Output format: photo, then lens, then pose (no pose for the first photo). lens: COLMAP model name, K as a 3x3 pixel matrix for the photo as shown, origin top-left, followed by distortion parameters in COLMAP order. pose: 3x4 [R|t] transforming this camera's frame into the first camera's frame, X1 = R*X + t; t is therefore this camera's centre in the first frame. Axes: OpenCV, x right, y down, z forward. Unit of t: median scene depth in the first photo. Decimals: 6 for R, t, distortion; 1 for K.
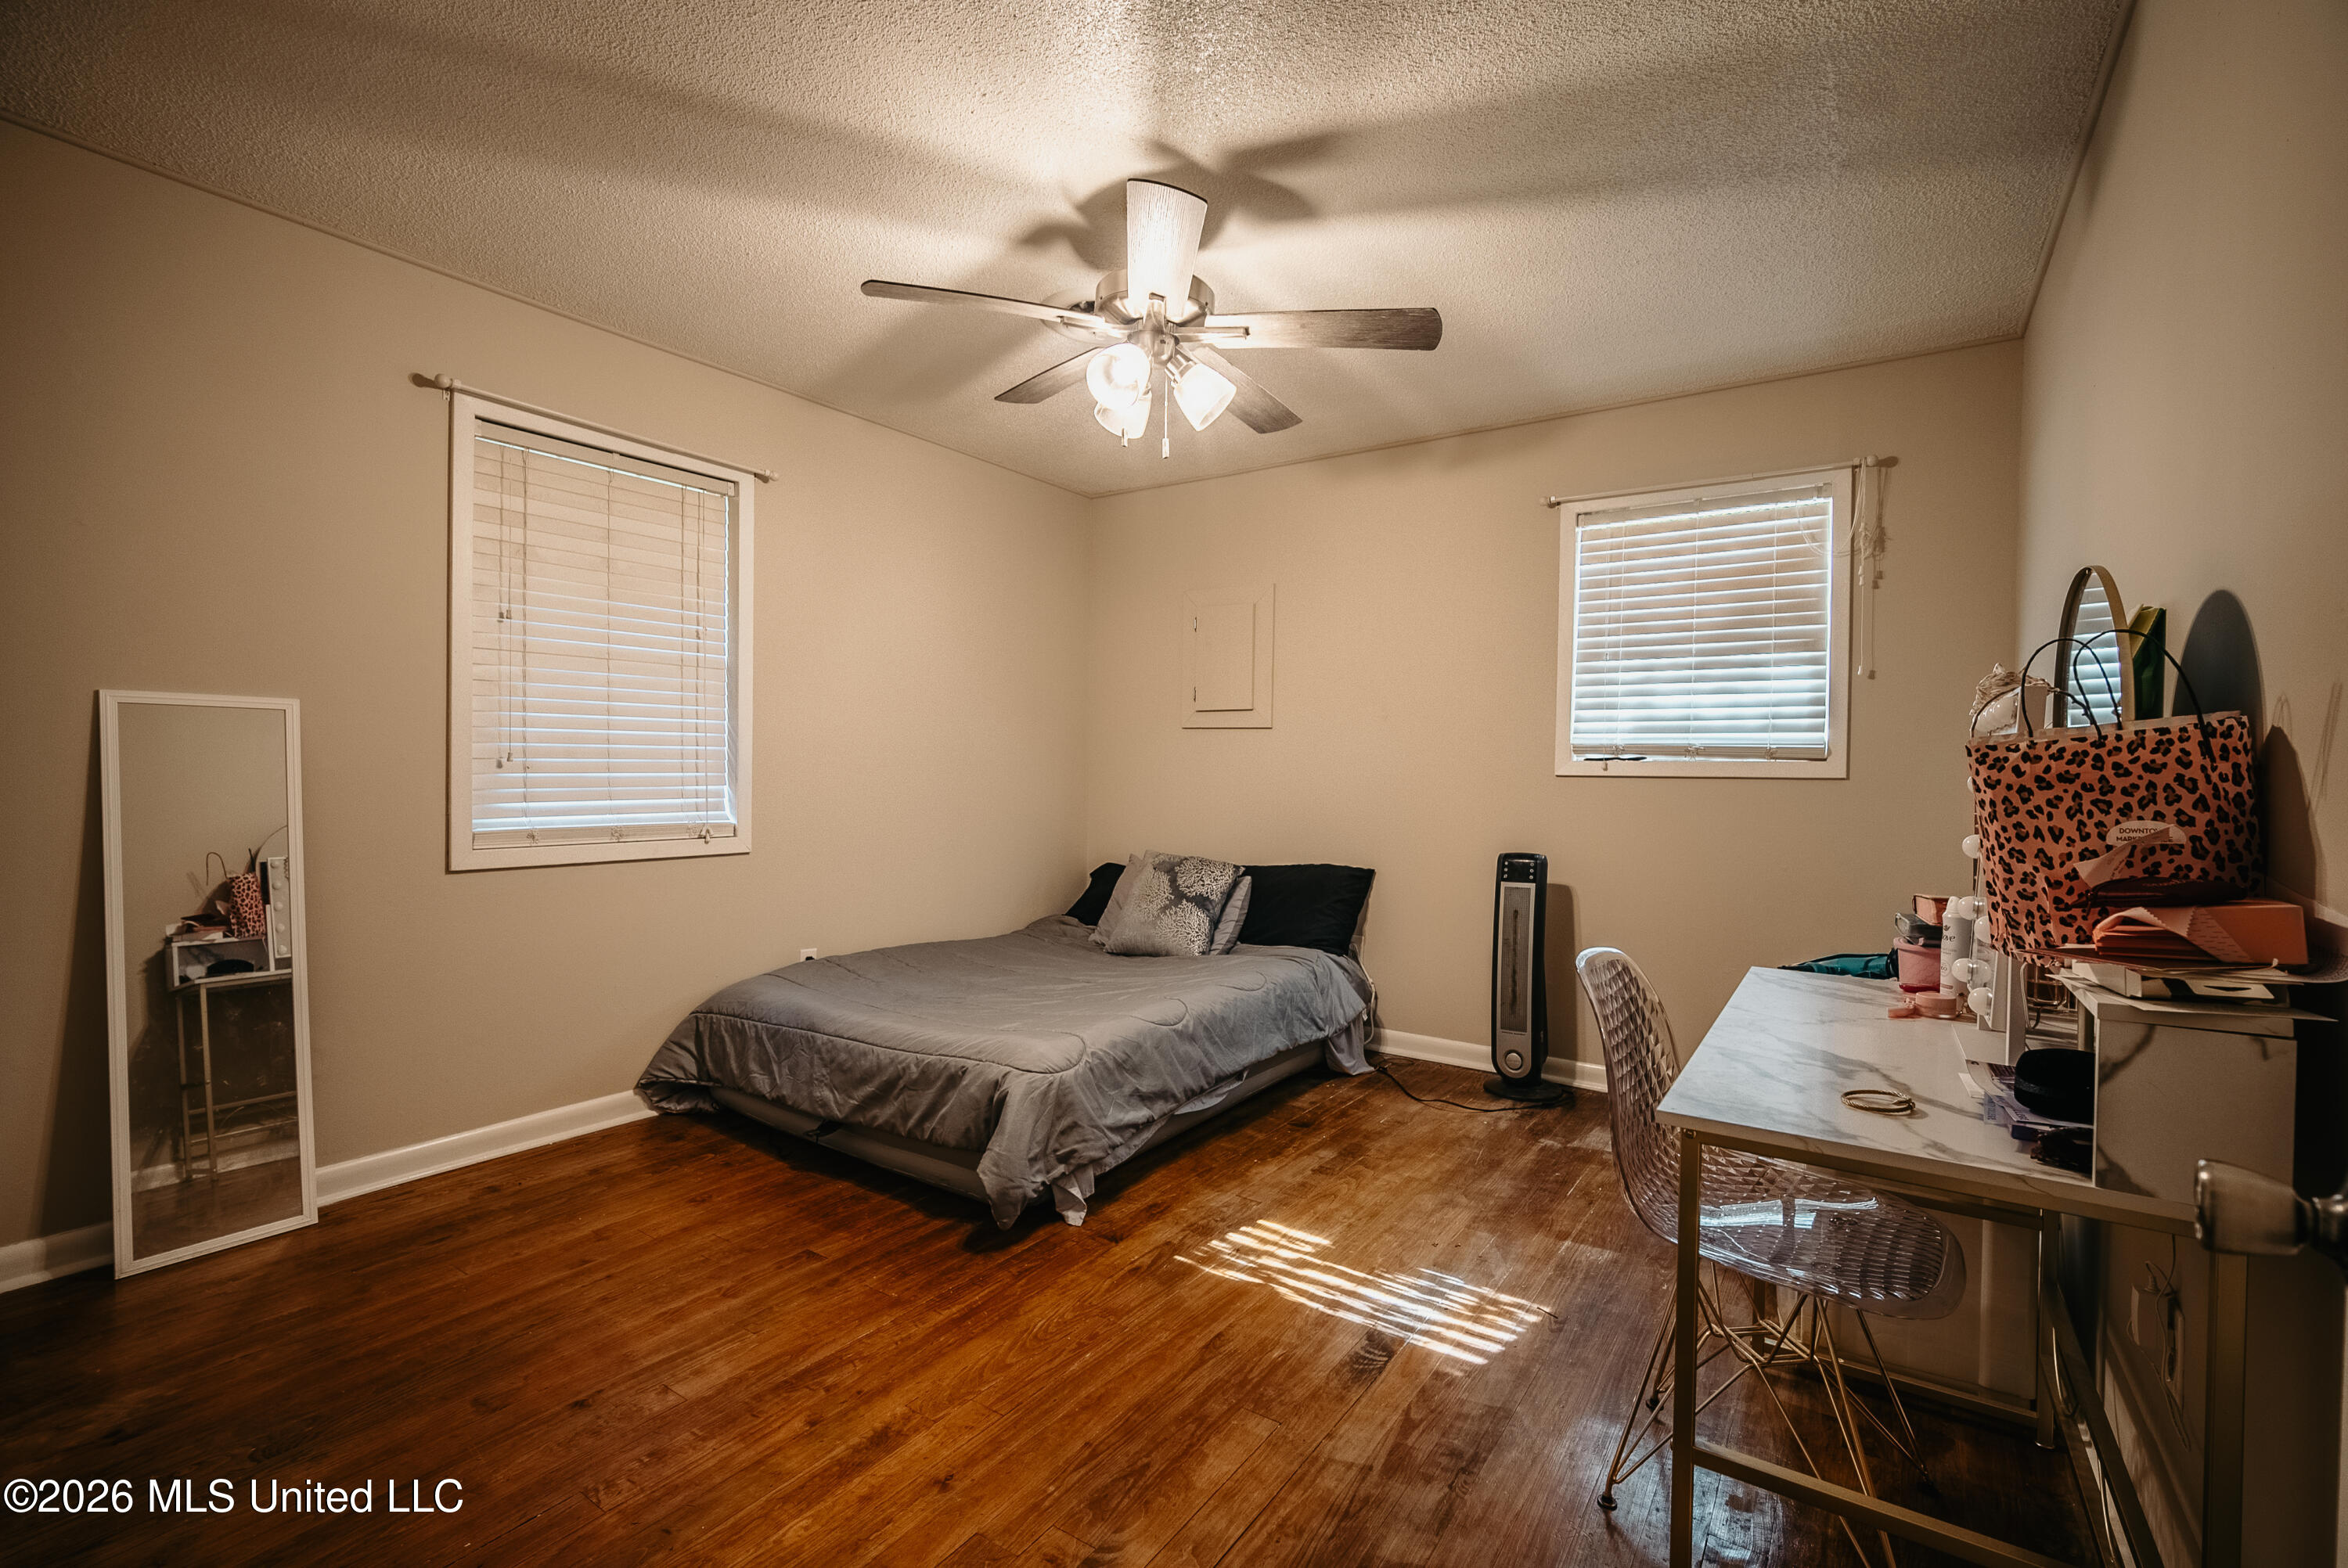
lens RADIAL K [[1035.1, 0, 1175.0], [0, 1035.1, 794.2], [0, 0, 1]] dist [-0.011669, 0.002495]
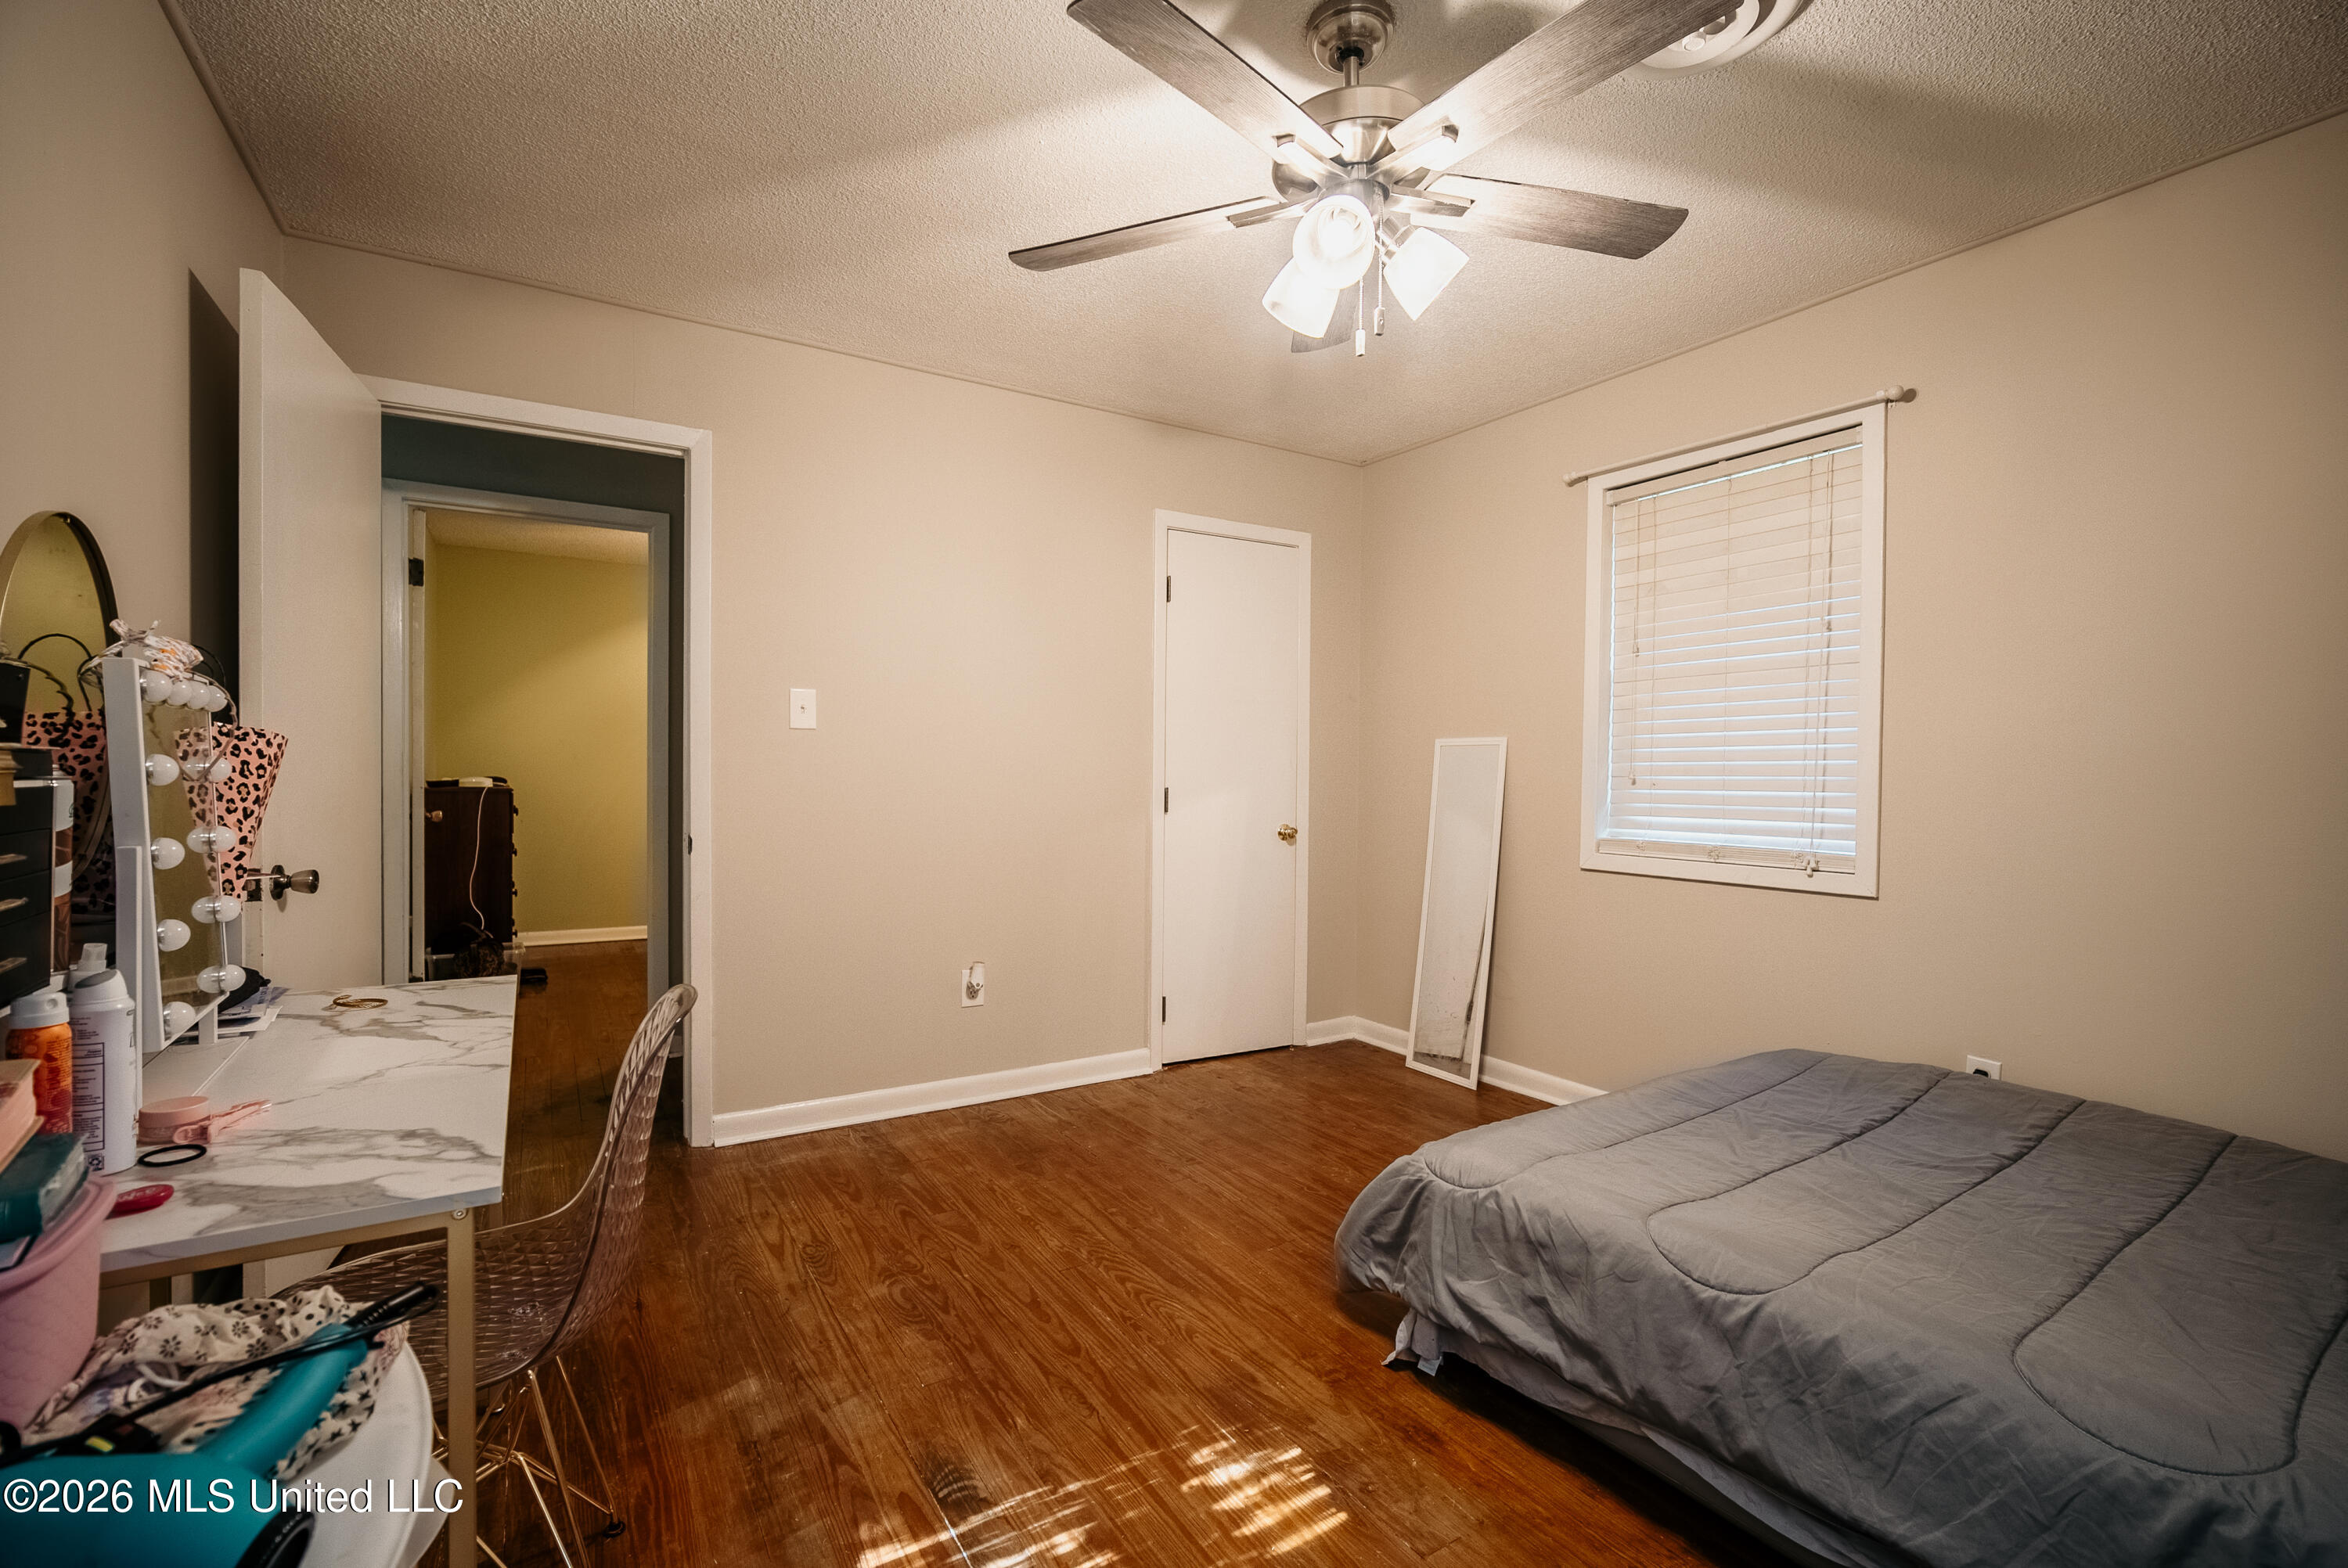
lens RADIAL K [[1035.1, 0, 1169.1], [0, 1035.1, 782.3], [0, 0, 1]] dist [-0.011669, 0.002495]
pose [[-0.408903, -0.009826, -0.912525, 0.603621], [-0.036568, 0.999315, 0.005626, -0.016488], [0.911845, 0.035670, -0.408983, 1.018076]]
